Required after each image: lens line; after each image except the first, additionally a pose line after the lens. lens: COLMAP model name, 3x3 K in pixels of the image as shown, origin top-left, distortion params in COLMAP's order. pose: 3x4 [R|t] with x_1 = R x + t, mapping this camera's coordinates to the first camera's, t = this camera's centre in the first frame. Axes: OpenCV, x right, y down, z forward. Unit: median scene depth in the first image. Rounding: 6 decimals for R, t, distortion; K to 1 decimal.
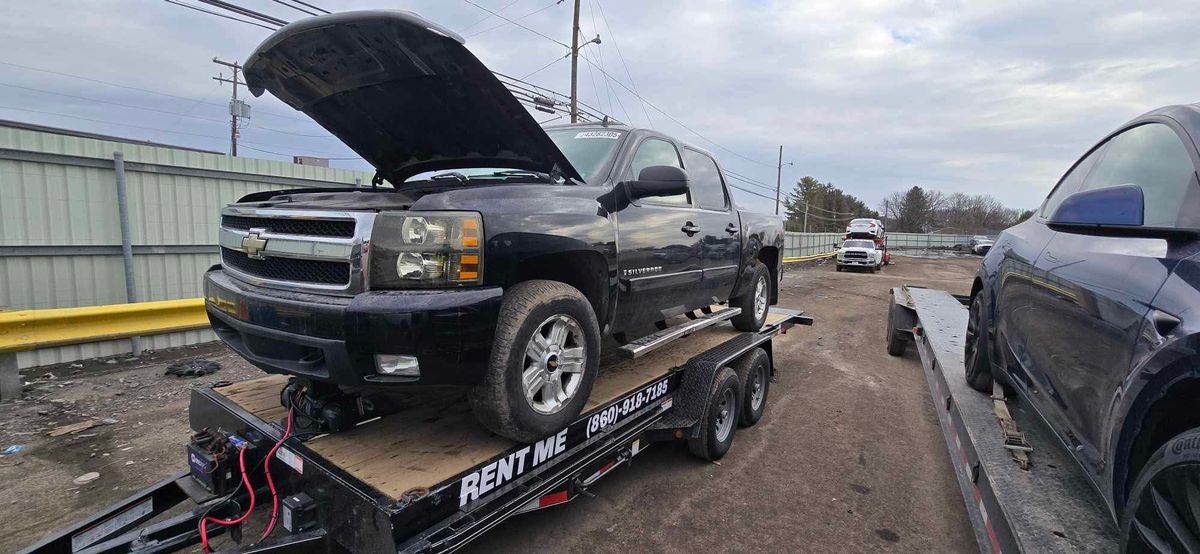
lens RADIAL K [[505.8, 0, 600.0], [0, 505.8, 277.0], [0, 0, 1]] dist [0.000531, 0.000153]
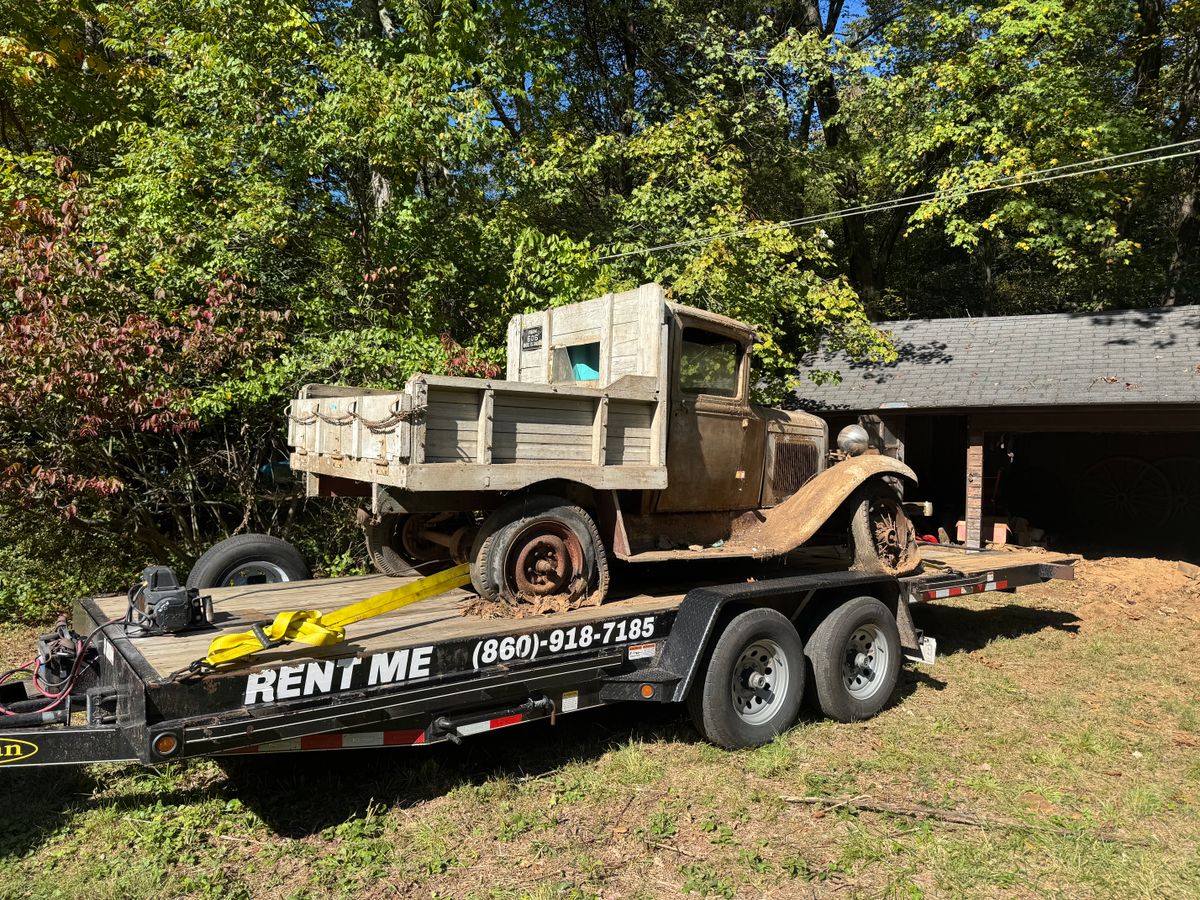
lens RADIAL K [[869.9, 0, 611.6], [0, 869.9, 447.3], [0, 0, 1]] dist [0.084935, -0.104325]
pose [[0.952351, -0.030851, -0.303440, 0.655881], [-0.002065, 0.994196, -0.107560, 0.151396], [0.304997, 0.103062, 0.946760, -0.224931]]
